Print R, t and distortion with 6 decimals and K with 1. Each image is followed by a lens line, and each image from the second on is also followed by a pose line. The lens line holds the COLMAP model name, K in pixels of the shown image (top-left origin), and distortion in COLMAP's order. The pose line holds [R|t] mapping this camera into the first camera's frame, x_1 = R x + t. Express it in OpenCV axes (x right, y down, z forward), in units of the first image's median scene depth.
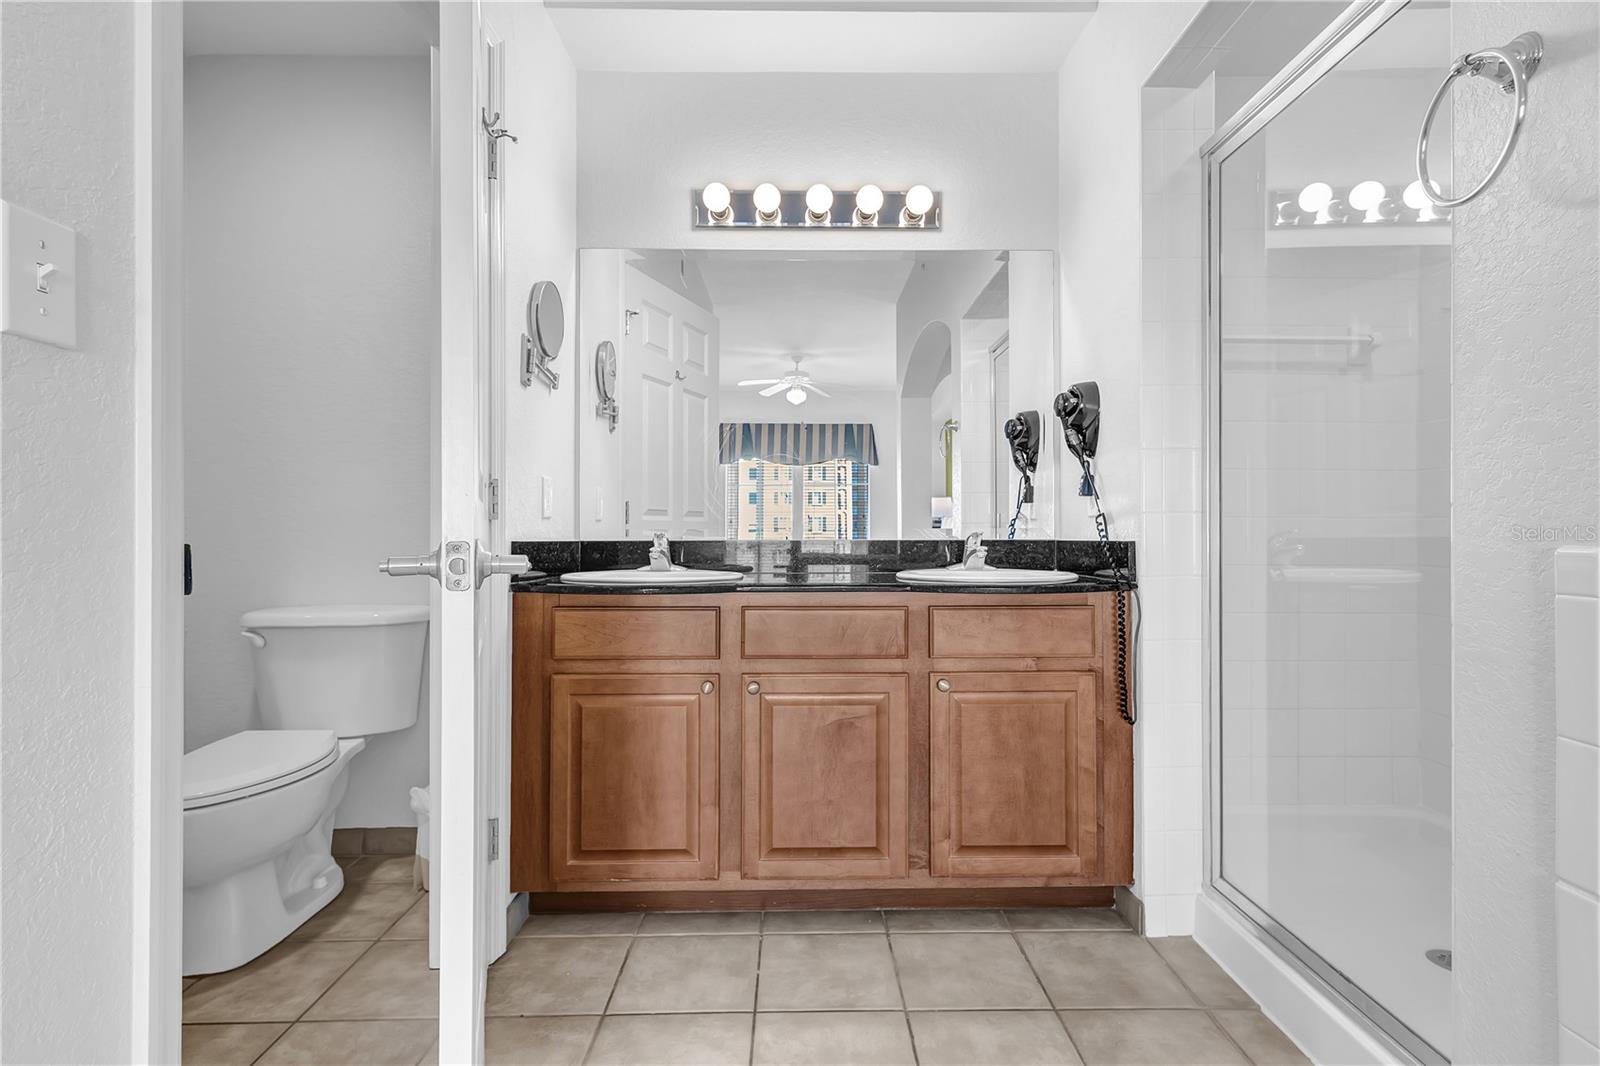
lens RADIAL K [[755.7, 0, 807.7], [0, 755.7, 543.4], [0, 0, 1]] dist [0.004029, -0.001431]
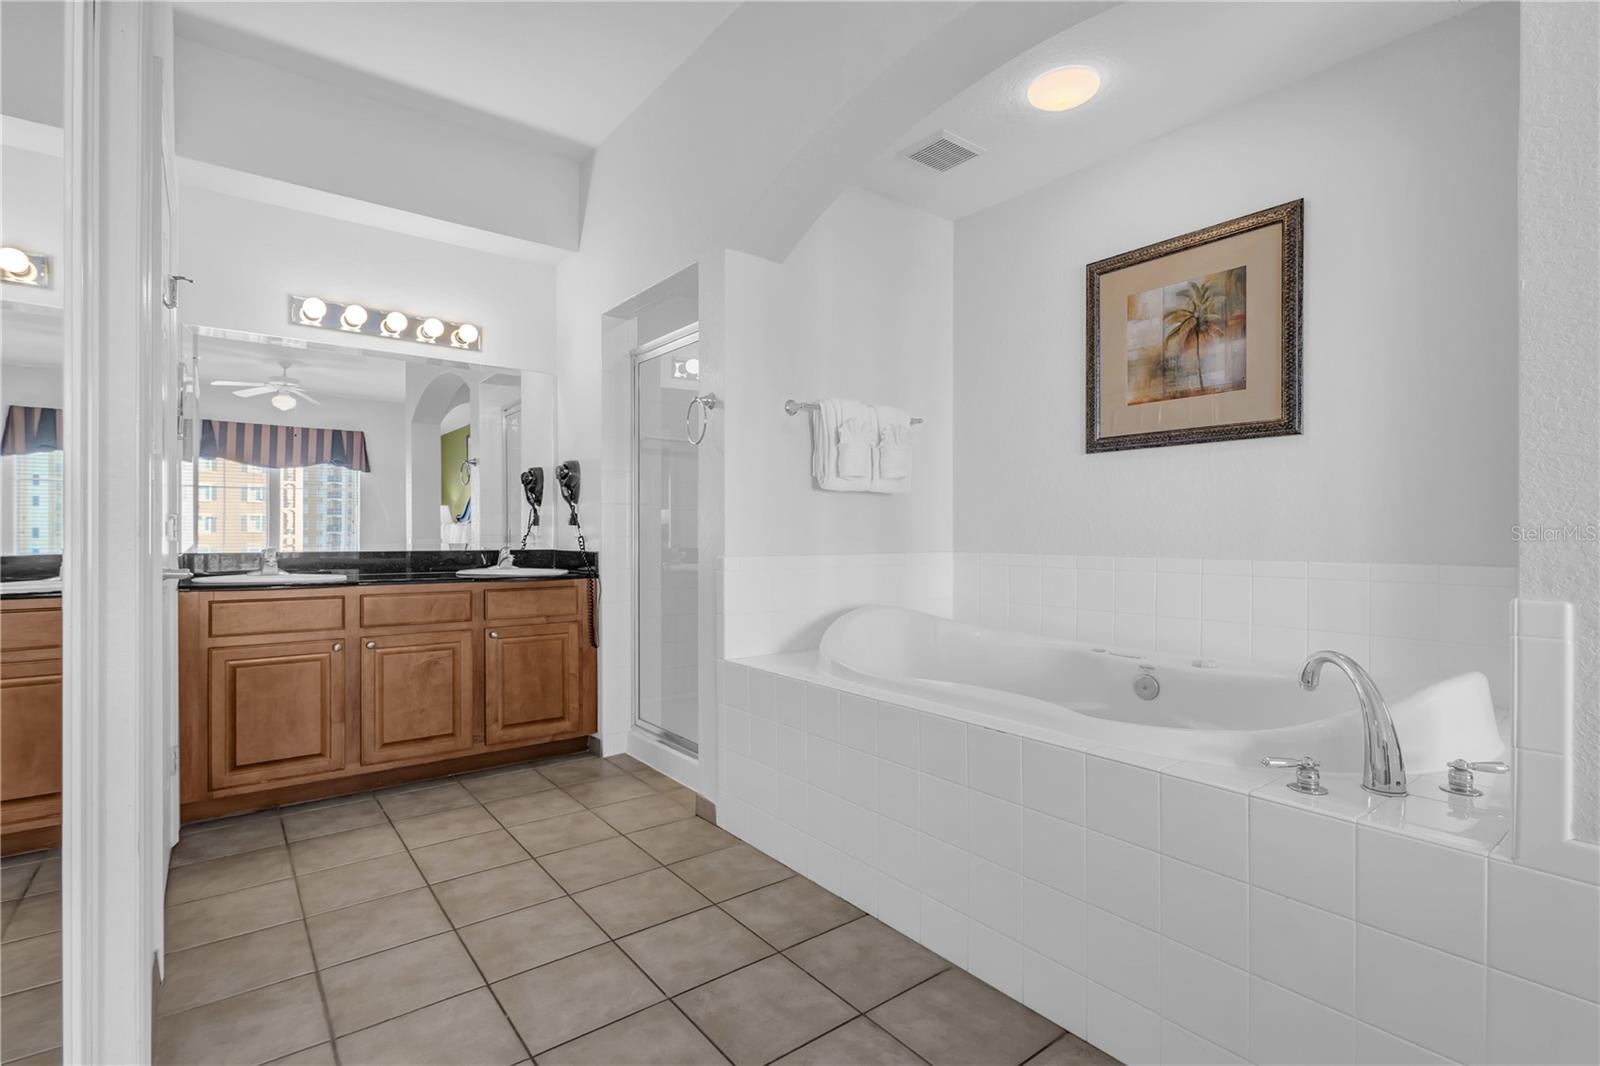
lens RADIAL K [[755.7, 0, 798.3], [0, 755.7, 537.5], [0, 0, 1]] dist [0.004029, -0.001431]
pose [[0.797982, 0.003140, 0.602673, -0.311144], [0.003945, 0.999938, -0.010433, -0.016730], [-0.602668, 0.010703, 0.797920, -0.817368]]
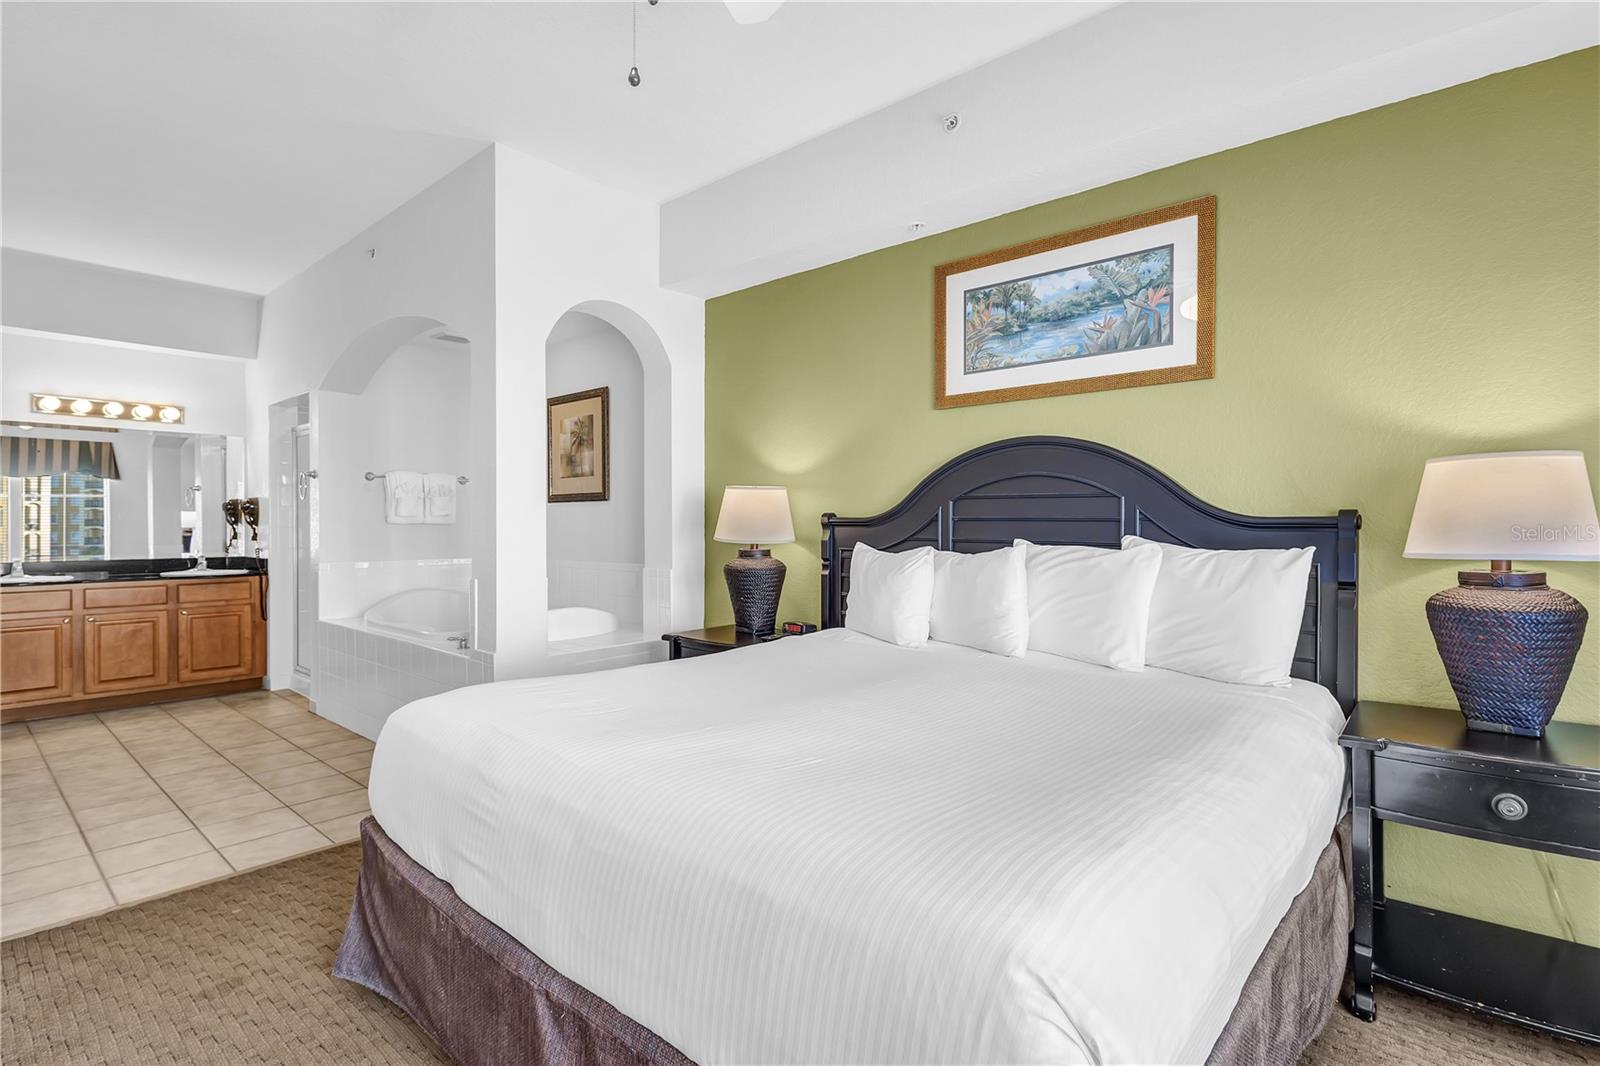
lens RADIAL K [[755.7, 0, 795.4], [0, 755.7, 525.1], [0, 0, 1]] dist [0.004029, -0.001431]
pose [[0.664955, 0.002074, 0.746881, -0.399381], [0.011289, 0.999854, -0.012826, -0.070817], [-0.746798, 0.016960, 0.664835, -2.486121]]
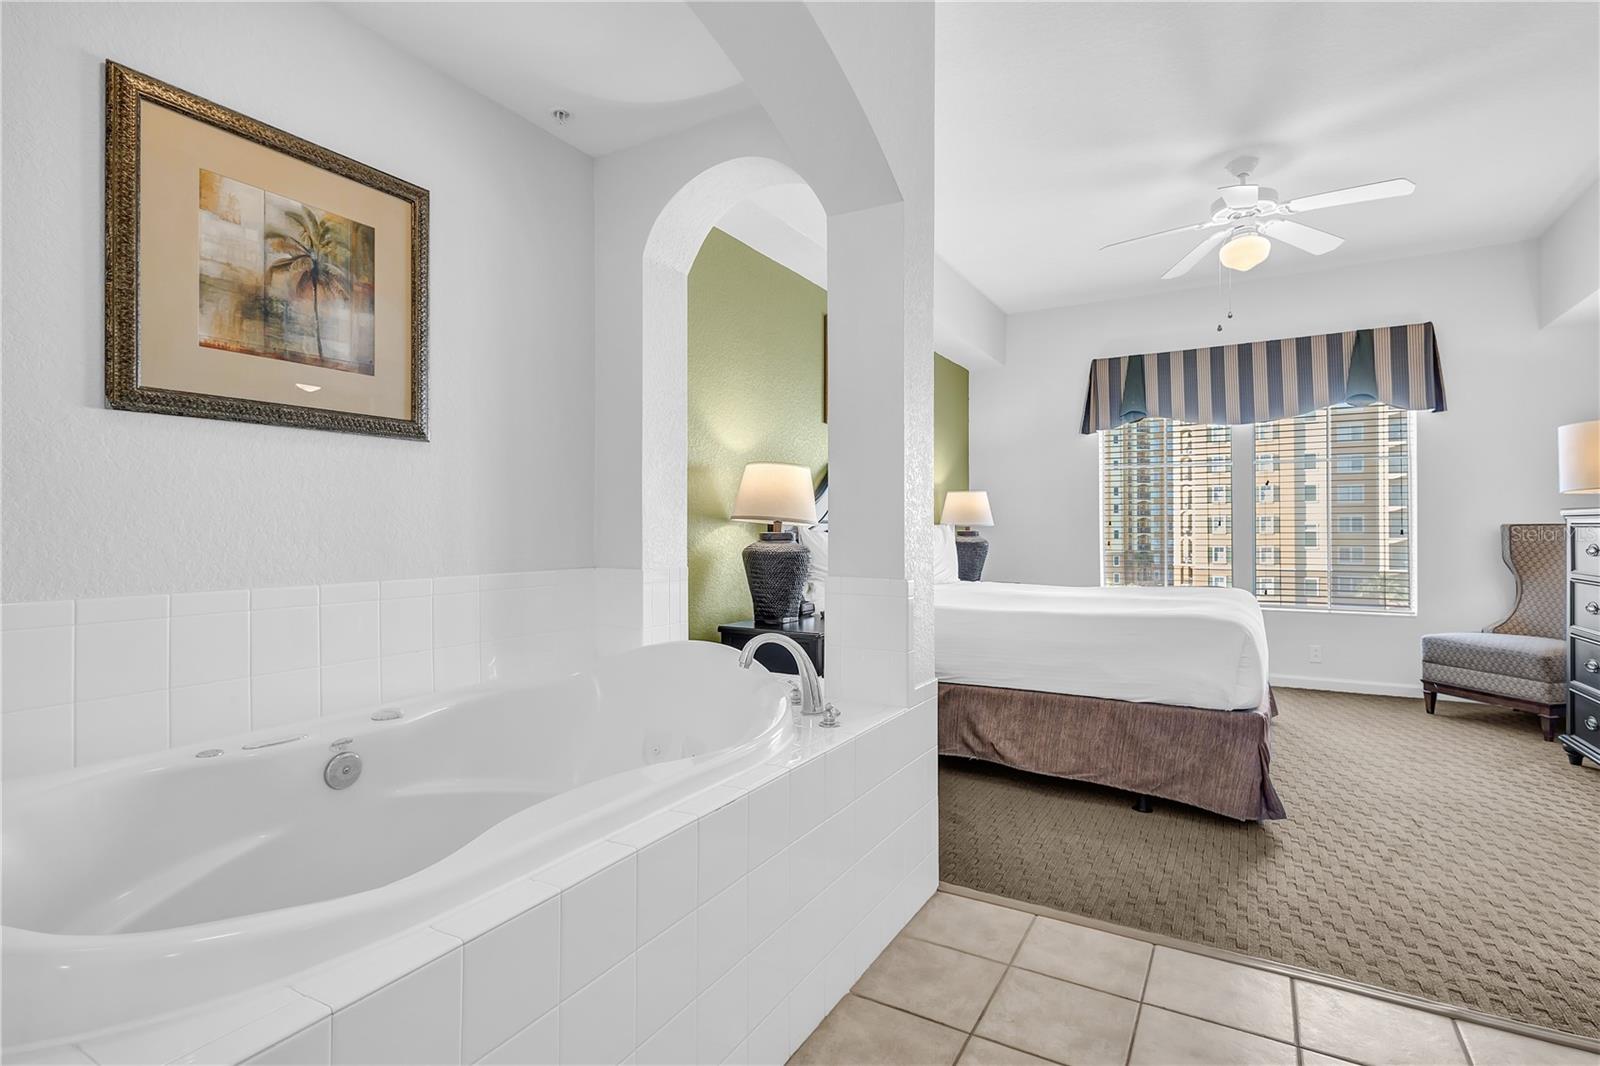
lens RADIAL K [[755.7, 0, 800.7], [0, 755.7, 523.2], [0, 0, 1]] dist [0.004029, -0.001431]
pose [[-0.857639, 0.001301, 0.514251, -0.002027], [0.007942, 0.999911, 0.010716, -0.076637], [-0.514191, 0.013275, -0.857573, 0.369043]]
